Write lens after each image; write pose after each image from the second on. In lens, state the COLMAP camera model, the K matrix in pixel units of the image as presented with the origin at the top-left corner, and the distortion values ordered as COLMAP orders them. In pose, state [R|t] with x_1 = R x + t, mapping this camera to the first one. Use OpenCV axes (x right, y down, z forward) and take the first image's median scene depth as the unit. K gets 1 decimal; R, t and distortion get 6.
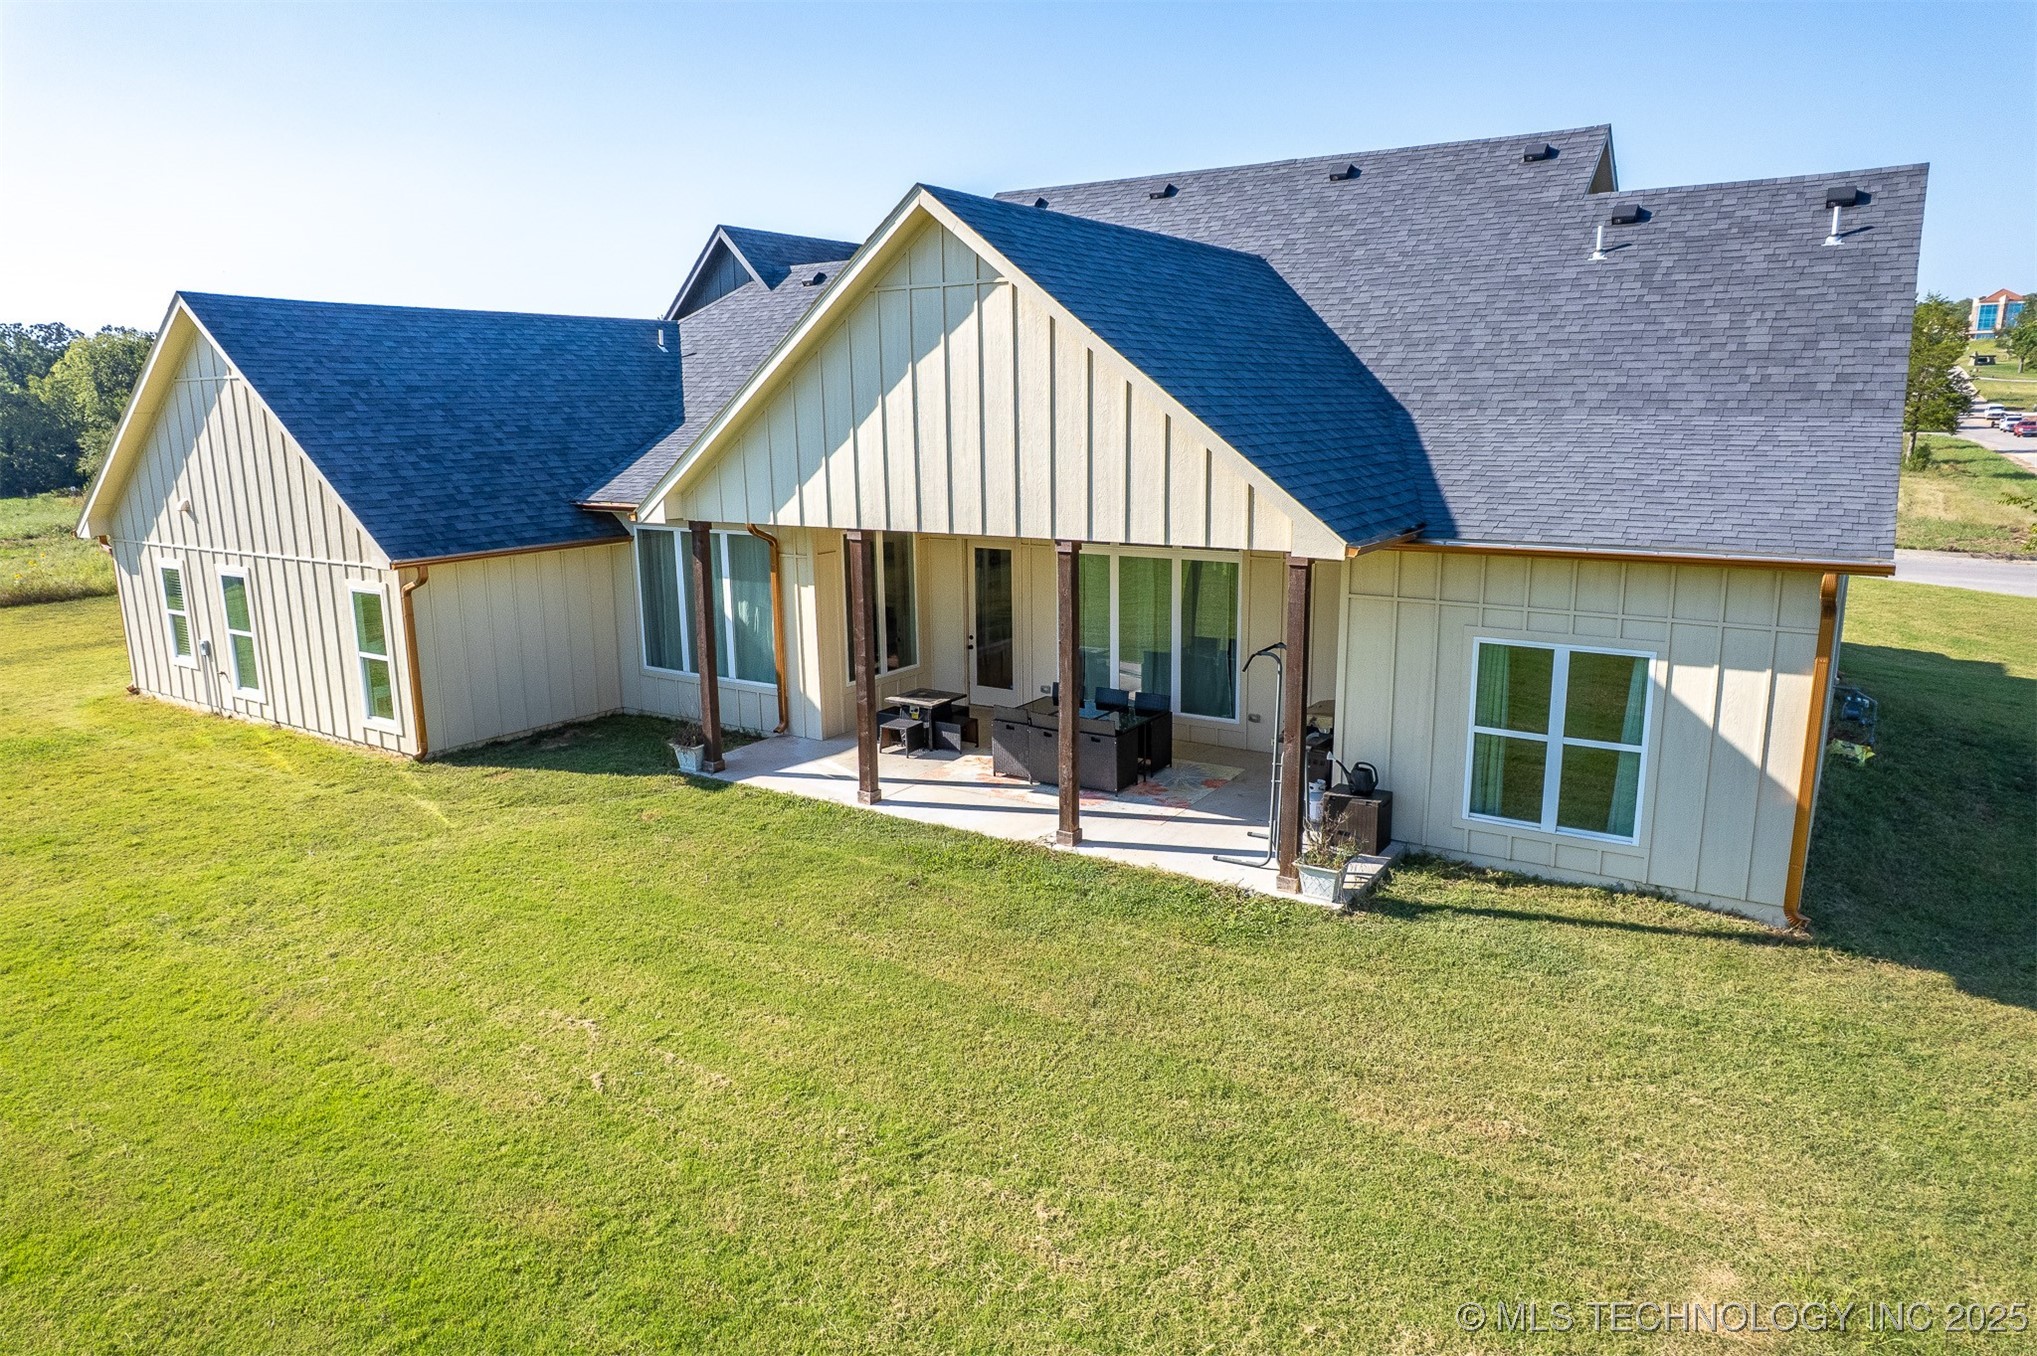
lens RADIAL K [[1302.6, 0, 1023.5], [0, 1302.6, 684.8], [0, 0, 1]] dist [-0.072546, 0.060424]
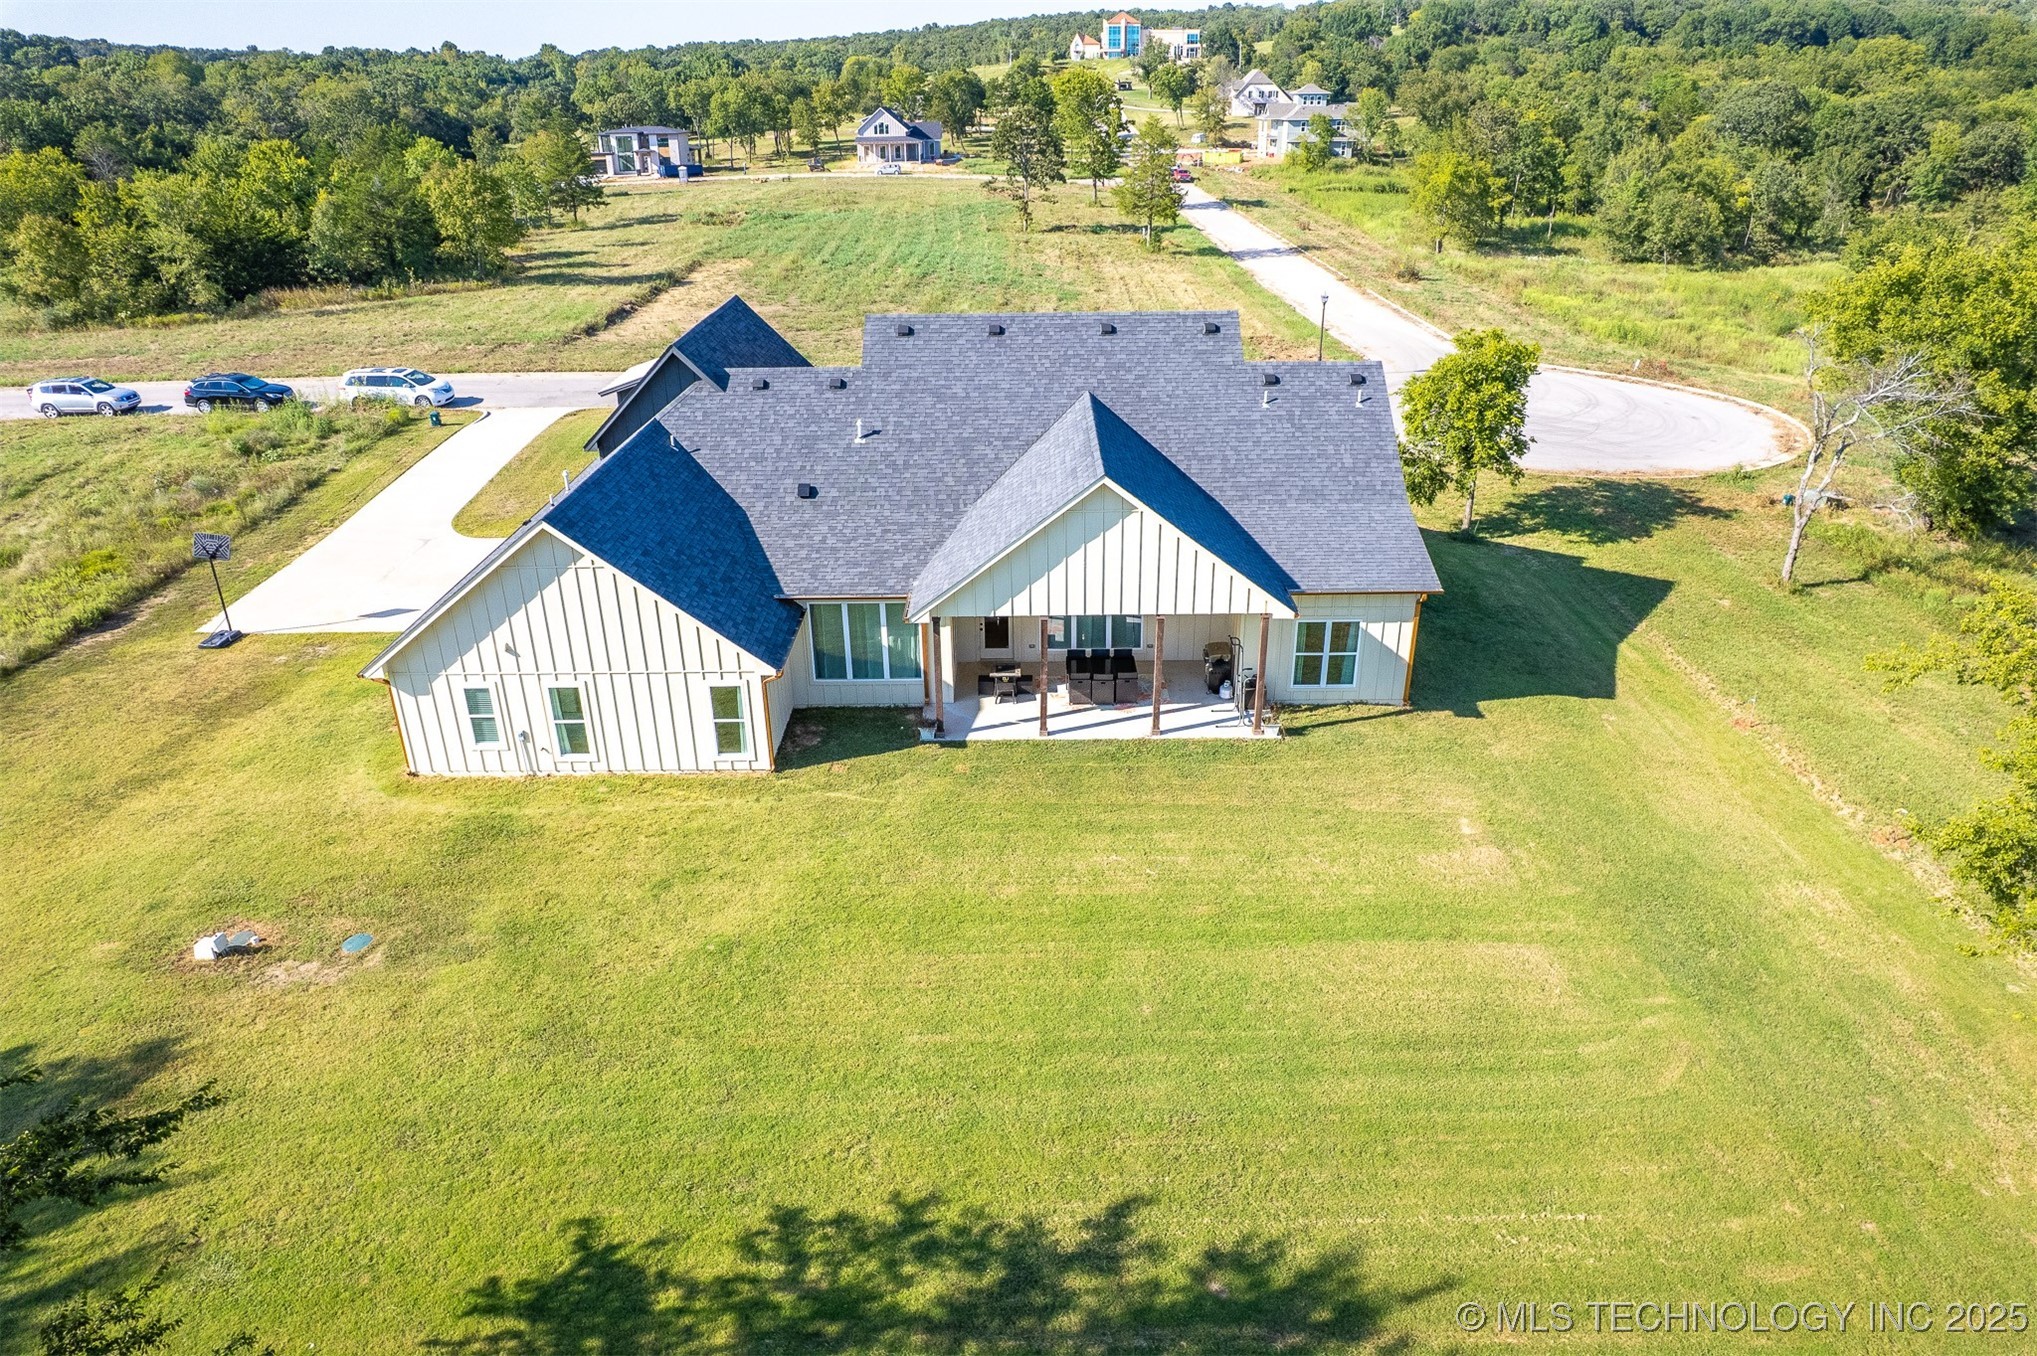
lens RADIAL K [[1302.6, 0, 1023.5], [0, 1302.6, 684.8], [0, 0, 1]] dist [-0.072546, 0.060424]
pose [[0.831907, -0.233277, 0.503501, -1.352882], [0.113963, 0.959828, 0.256403, -0.603799], [-0.543087, -0.155923, 0.825072, -0.799525]]
